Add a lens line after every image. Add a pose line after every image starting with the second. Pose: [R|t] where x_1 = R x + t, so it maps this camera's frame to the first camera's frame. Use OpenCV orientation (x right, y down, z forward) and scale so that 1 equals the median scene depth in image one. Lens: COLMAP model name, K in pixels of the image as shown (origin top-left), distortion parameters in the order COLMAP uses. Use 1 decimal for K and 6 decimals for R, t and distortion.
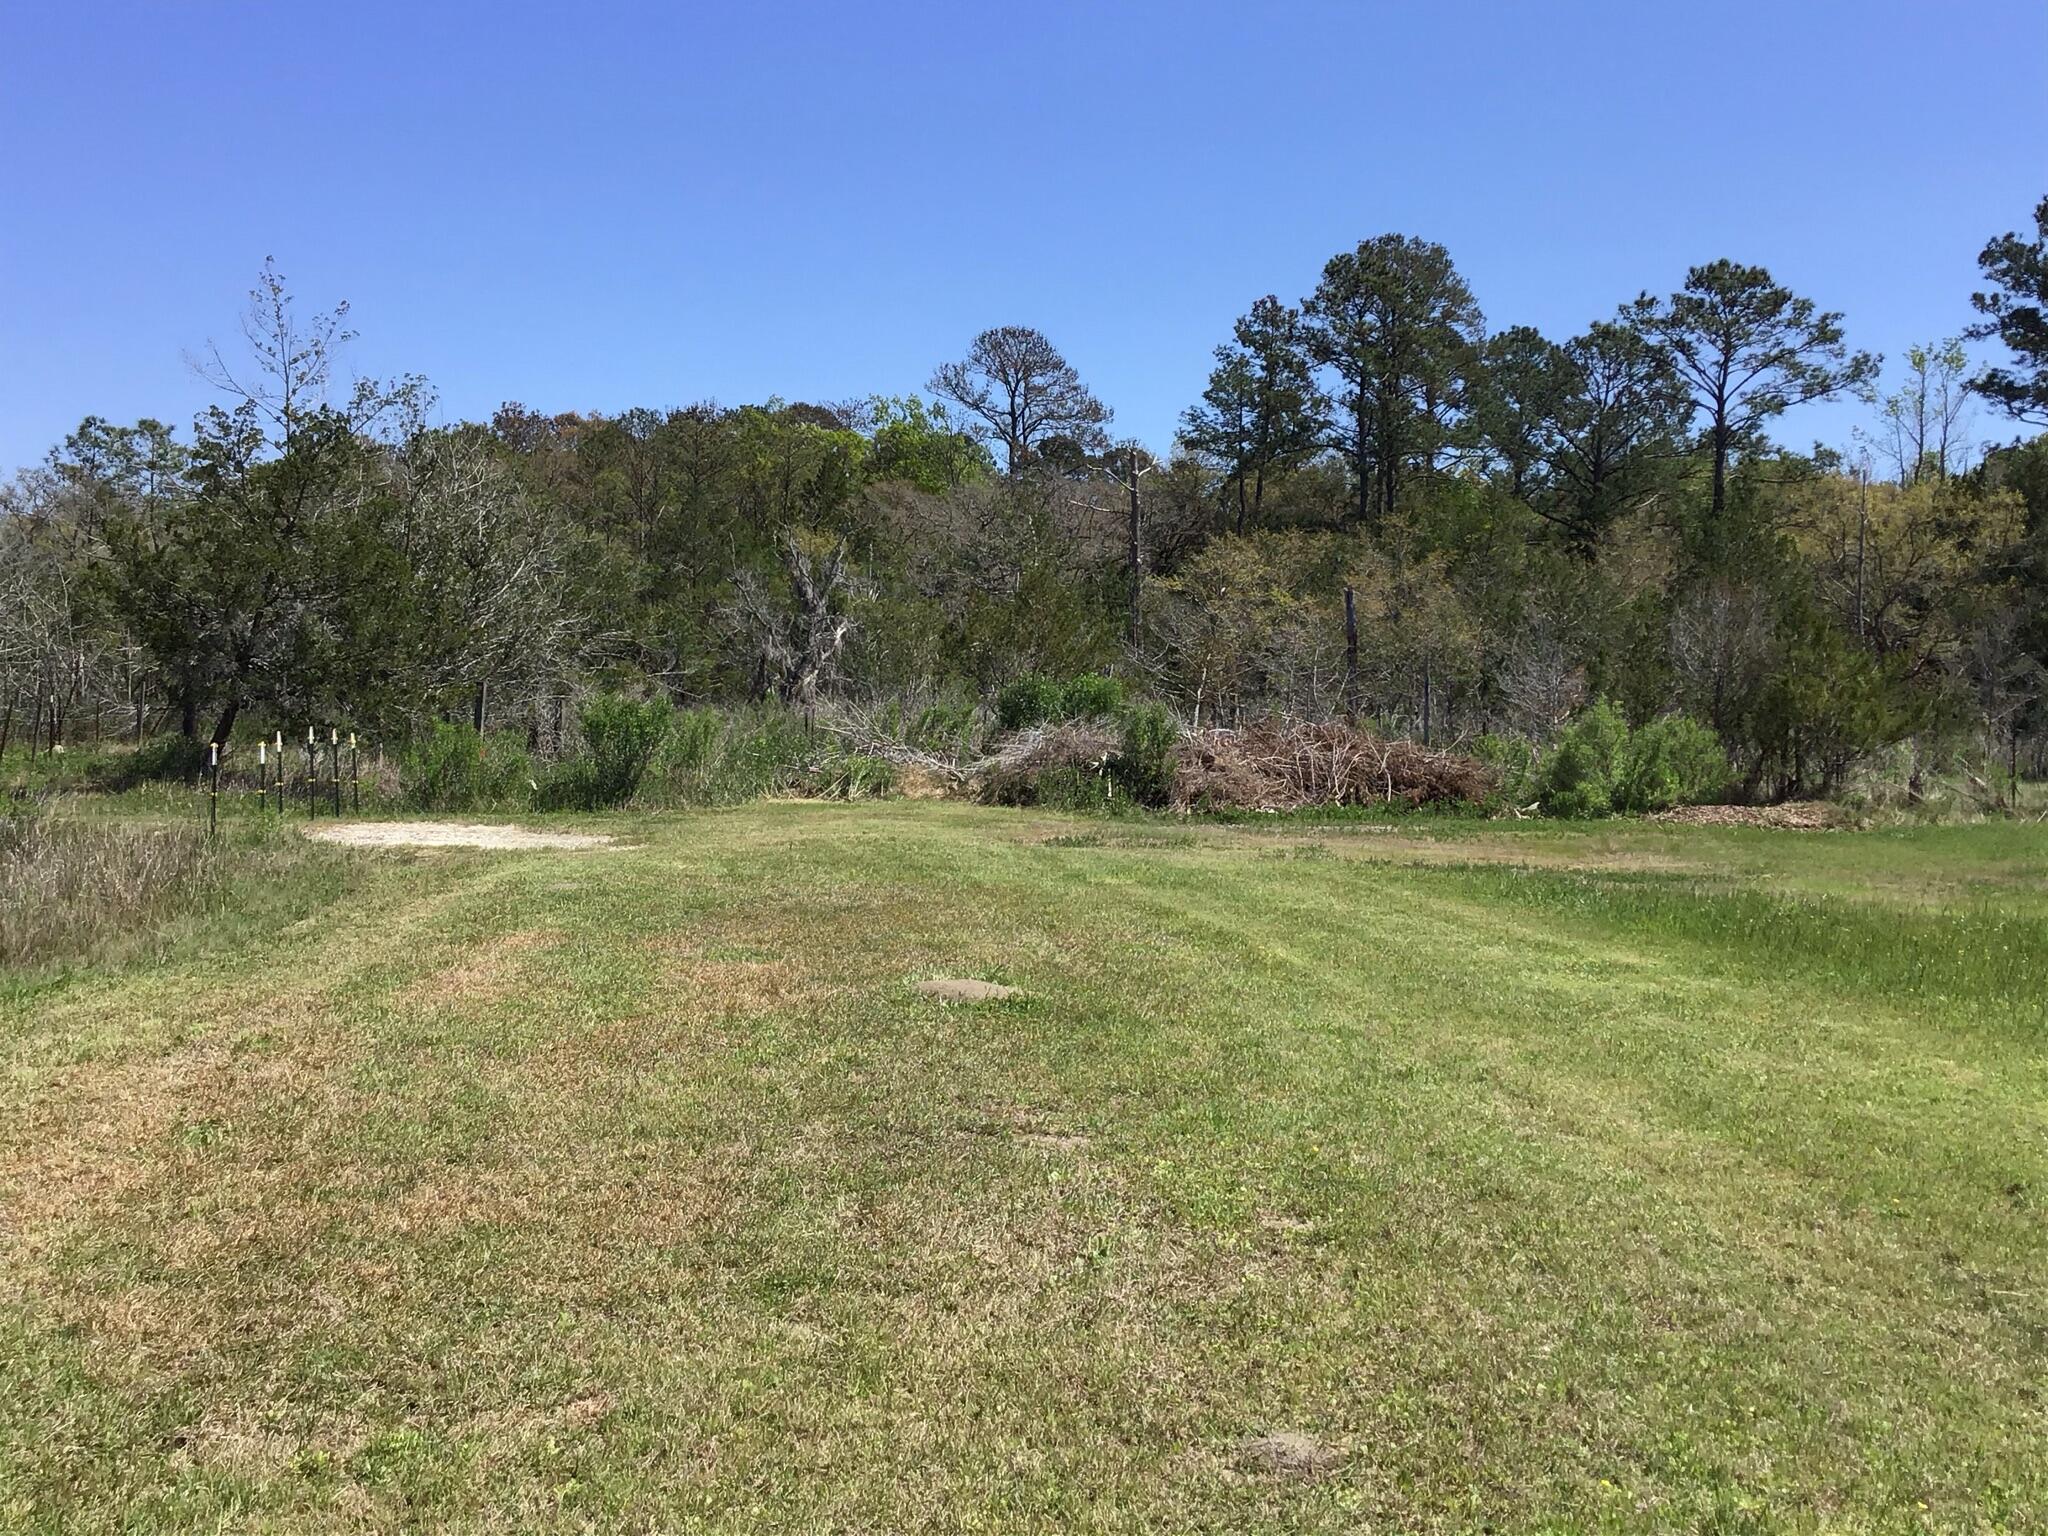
lens RADIAL K [[2147.9, 0, 1030.6], [0, 2147.9, 794.4], [0, 0, 1]] dist [0.067222, 0.000000]
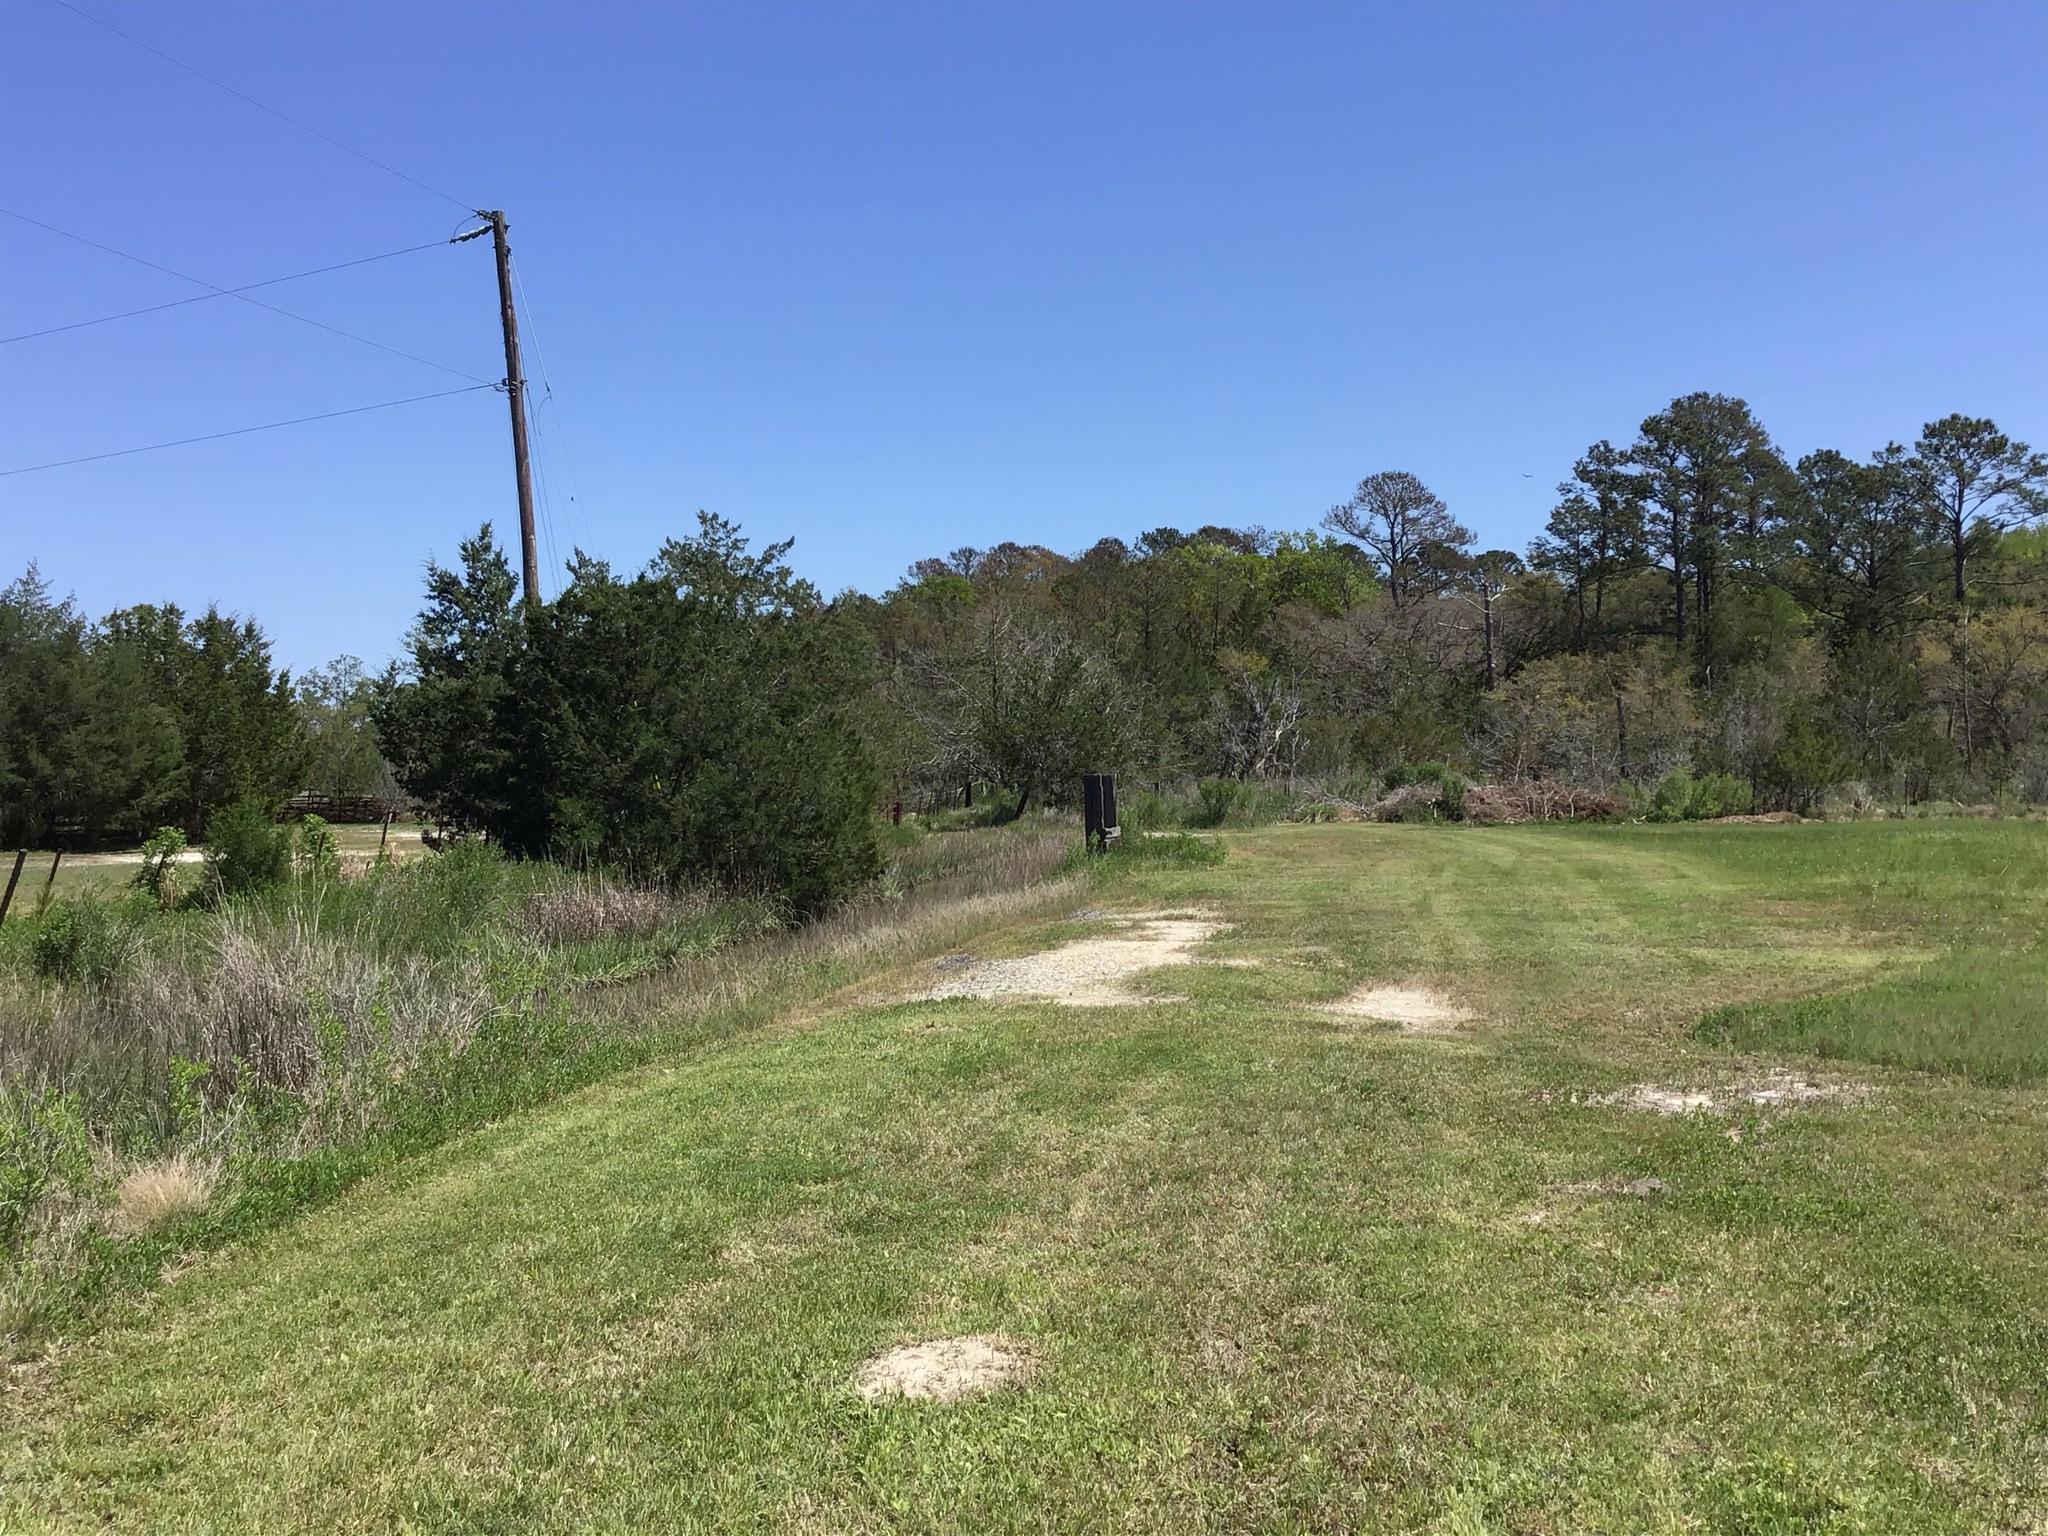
lens RADIAL K [[2147.9, 0, 1018.2], [0, 2147.9, 764.3], [0, 0, 1]] dist [0.067222, 0.000000]
pose [[0.982267, -0.032136, -0.184711, 0.005754], [0.022720, 0.998343, -0.052870, 0.012527], [0.186104, 0.047736, 0.981370, -0.292971]]
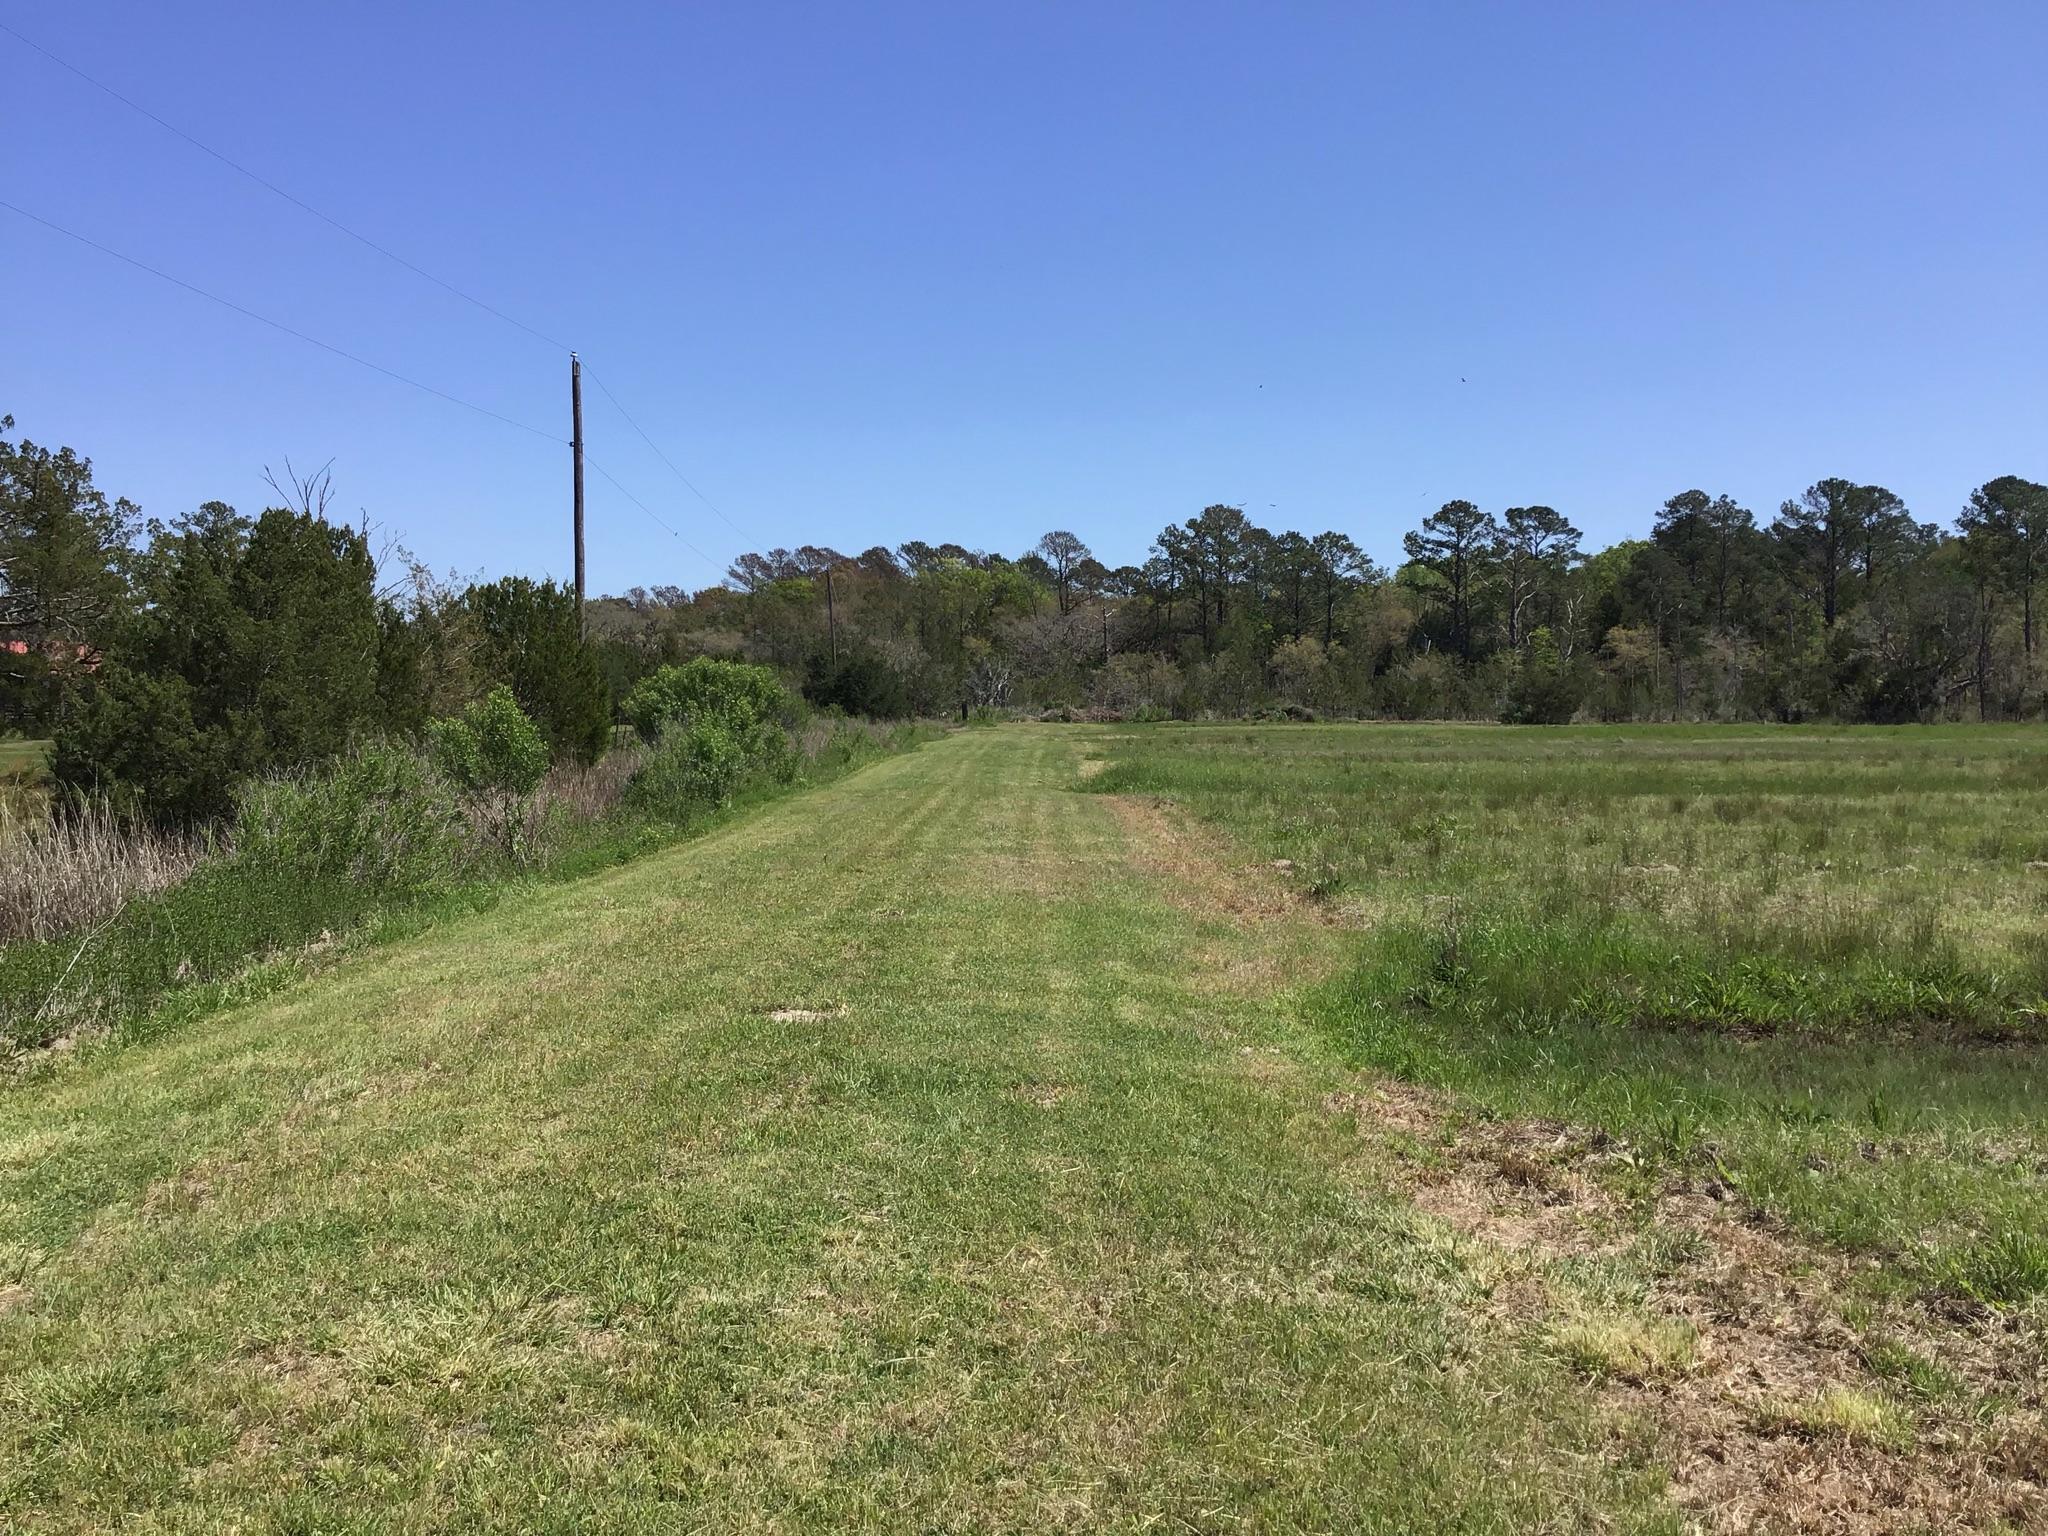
lens RADIAL K [[1870.8, 0, 1028.2], [0, 1870.8, 766.0], [0, 0, 1]] dist [0.003344, 0.000000]
pose [[0.999065, -0.018392, -0.039122, 0.035401], [0.017909, 0.999760, -0.012649, 0.046449], [0.039345, 0.011936, 0.999154, -1.032815]]
